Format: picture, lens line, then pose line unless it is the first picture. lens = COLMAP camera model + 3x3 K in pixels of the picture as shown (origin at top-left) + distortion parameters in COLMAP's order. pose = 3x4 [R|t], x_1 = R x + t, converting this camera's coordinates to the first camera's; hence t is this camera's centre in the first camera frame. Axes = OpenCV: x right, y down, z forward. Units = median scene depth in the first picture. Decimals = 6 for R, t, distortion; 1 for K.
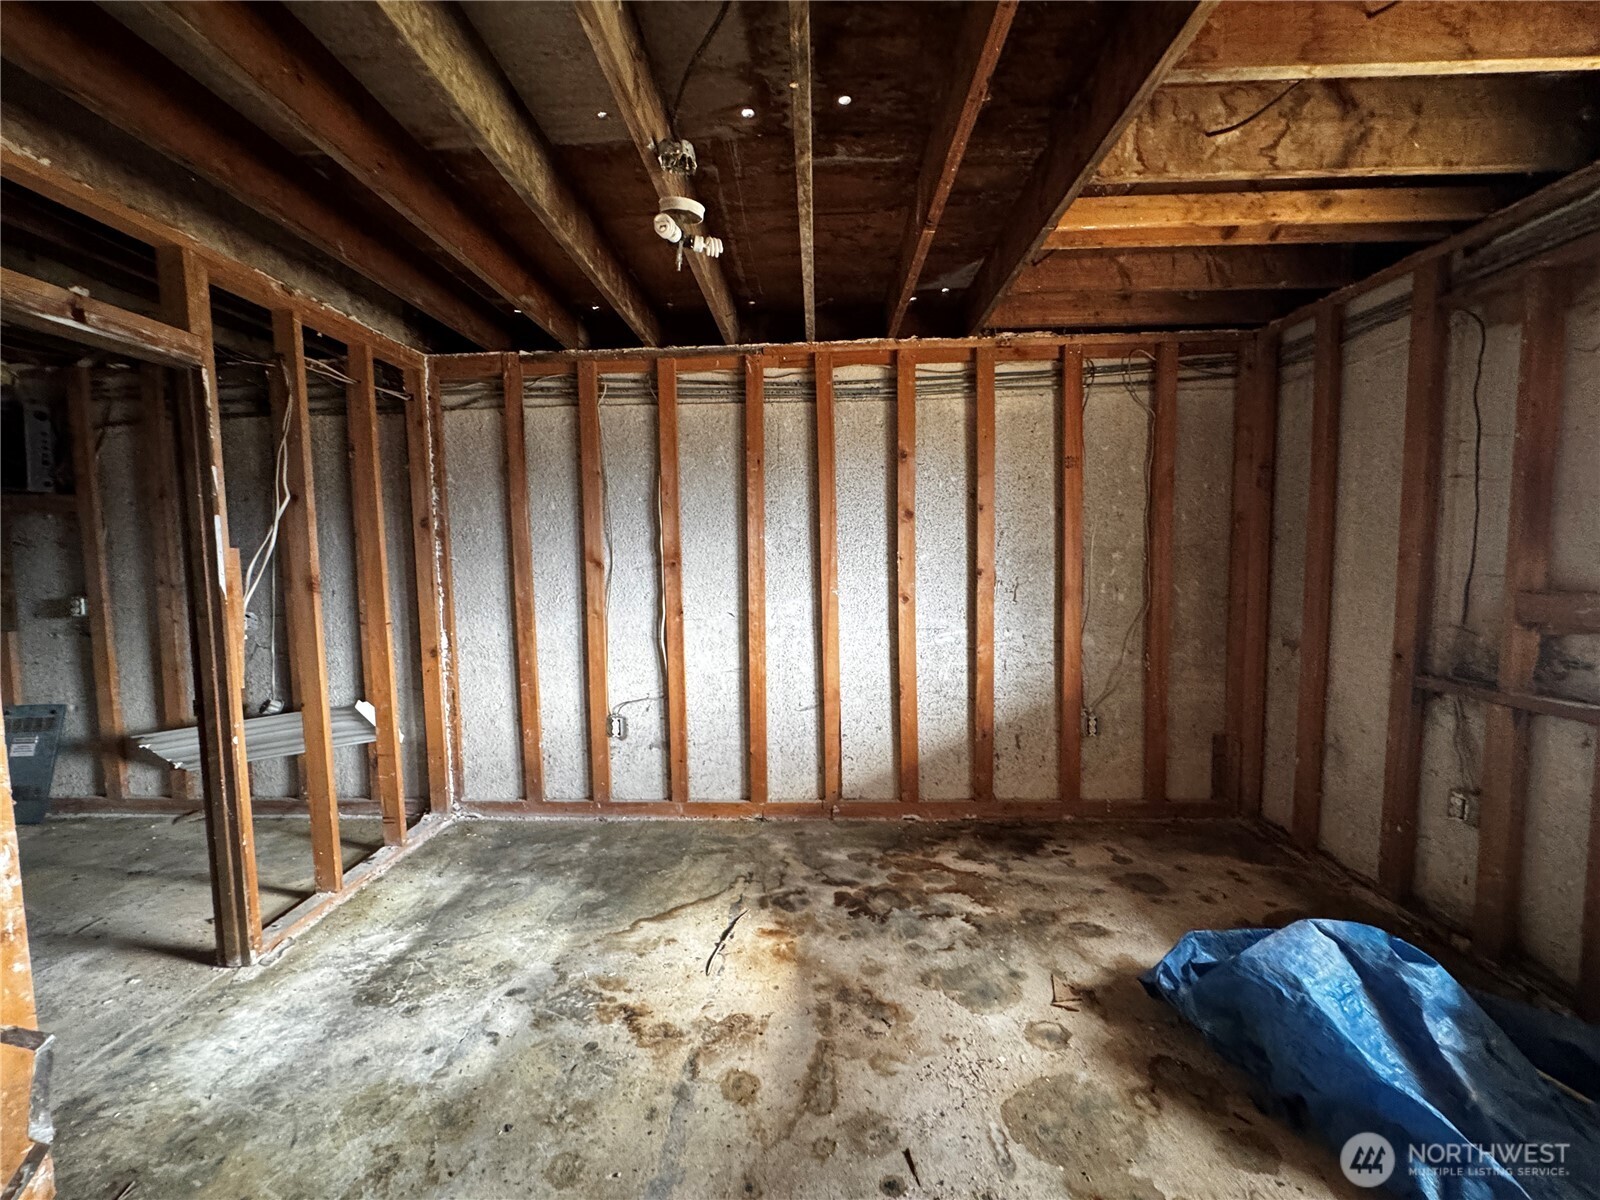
lens RADIAL K [[635.3, 0, 800.0], [0, 635.3, 600.0], [0, 0, 1]] dist [-0.000533, -0.000167]
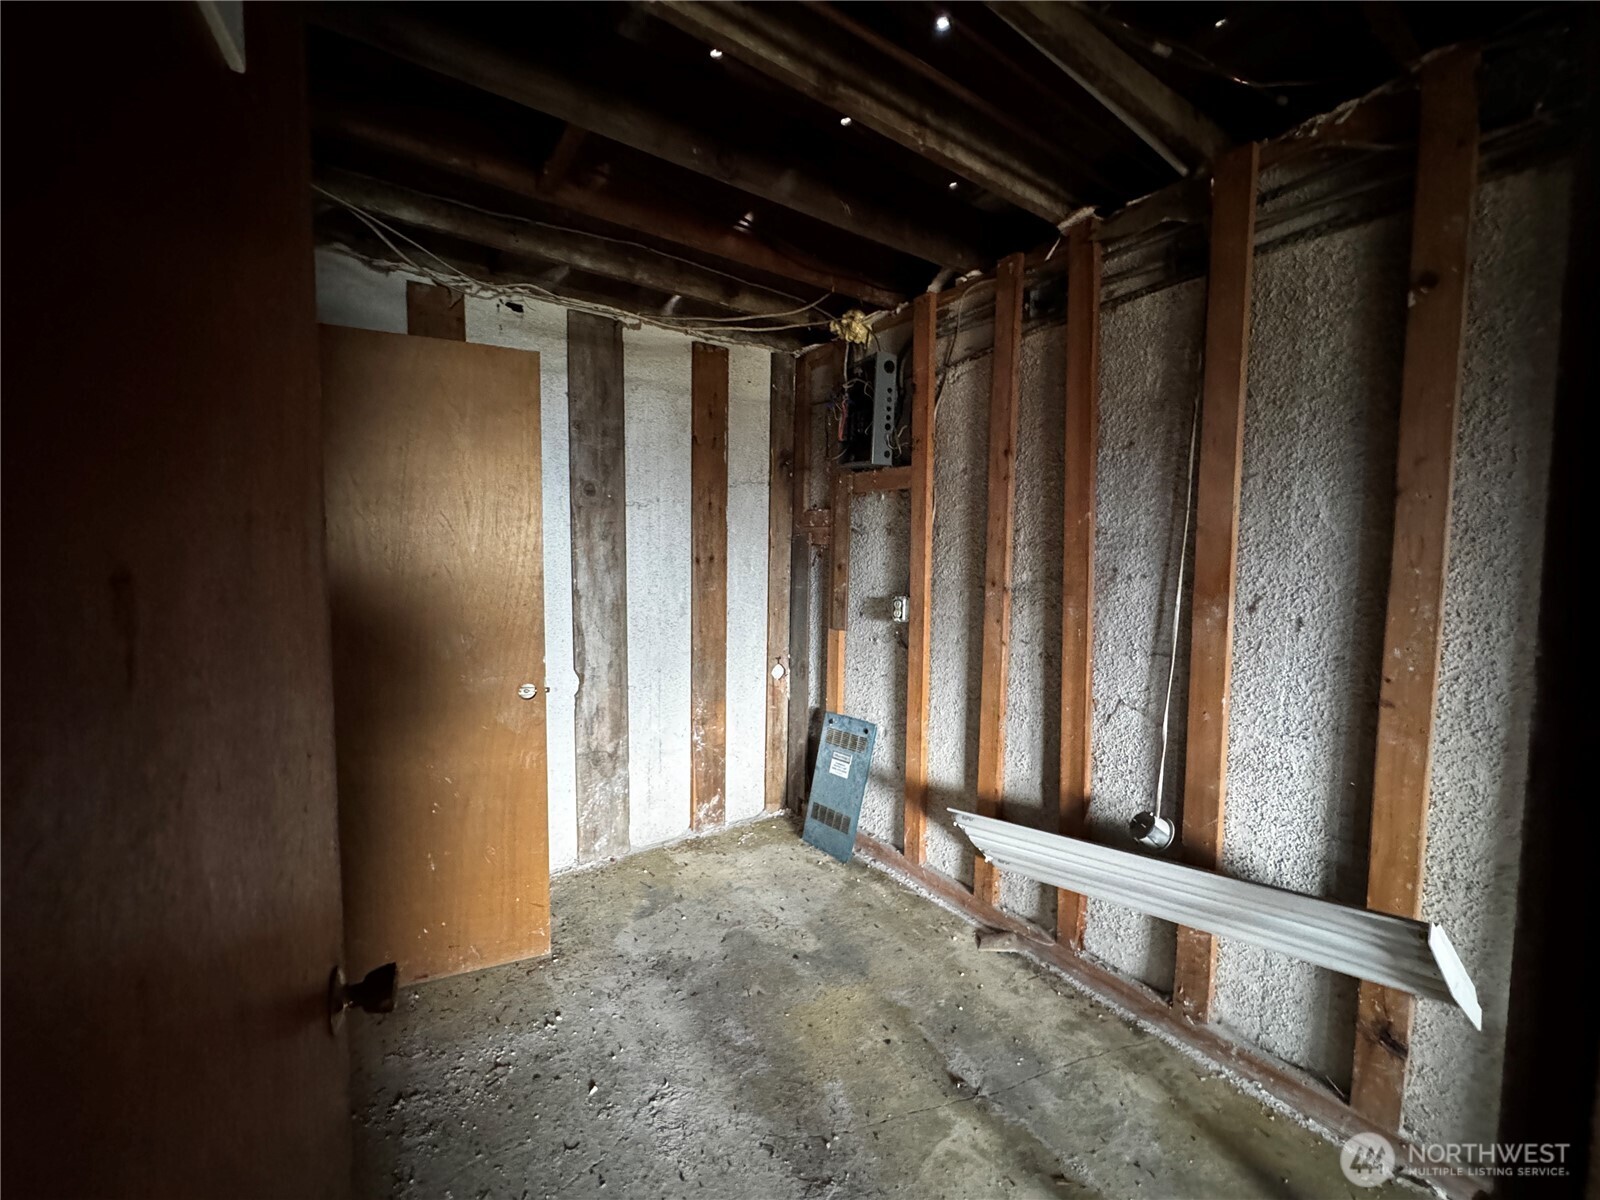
lens RADIAL K [[635.3, 0, 800.0], [0, 635.3, 600.0], [0, 0, 1]] dist [-0.000533, -0.000167]
pose [[0.595067, 0.069007, -0.800708, -0.580258], [-0.076080, 0.996670, 0.029355, -0.014169], [0.800067, 0.043450, 0.598335, 0.428698]]
